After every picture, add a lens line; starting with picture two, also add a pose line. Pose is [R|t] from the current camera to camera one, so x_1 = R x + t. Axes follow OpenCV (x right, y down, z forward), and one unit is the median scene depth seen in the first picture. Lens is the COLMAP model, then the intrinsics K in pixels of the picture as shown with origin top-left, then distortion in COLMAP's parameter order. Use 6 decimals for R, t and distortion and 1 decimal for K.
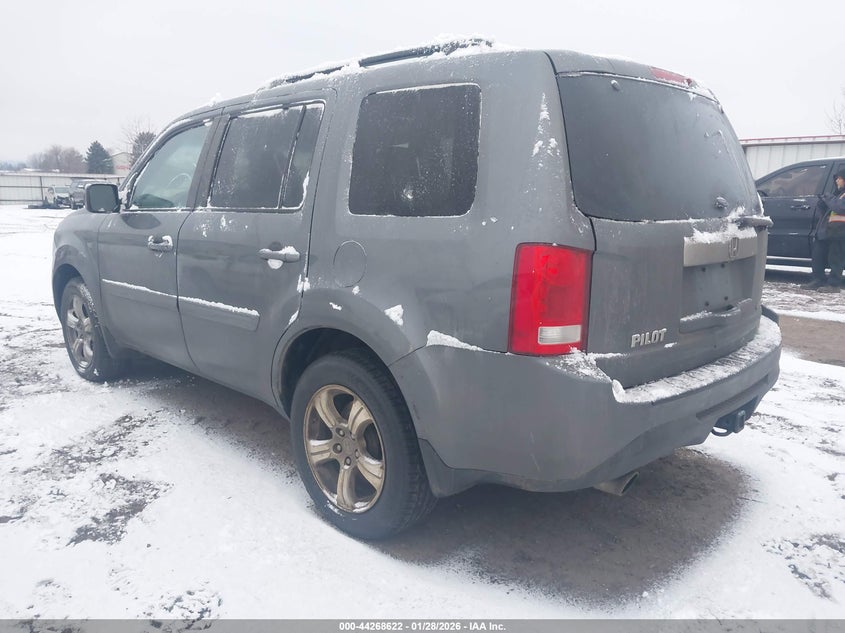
lens RADIAL K [[619.6, 0, 422.5], [0, 619.6, 316.5], [0, 0, 1]] dist [0.001485, 0.001154]
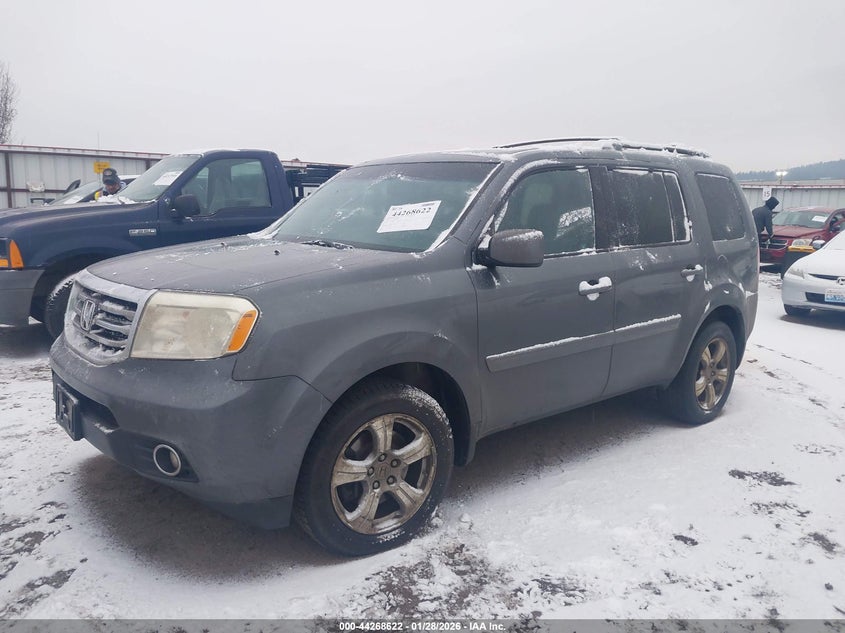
lens RADIAL K [[666.4, 0, 422.5], [0, 666.4, 316.5], [0, 0, 1]] dist [-0.044402, 0.005732]
pose [[0.125471, -0.175279, 0.976491, -1.723202], [0.181171, 0.971767, 0.151152, -0.320991], [-0.975415, 0.157946, 0.153684, 1.262662]]
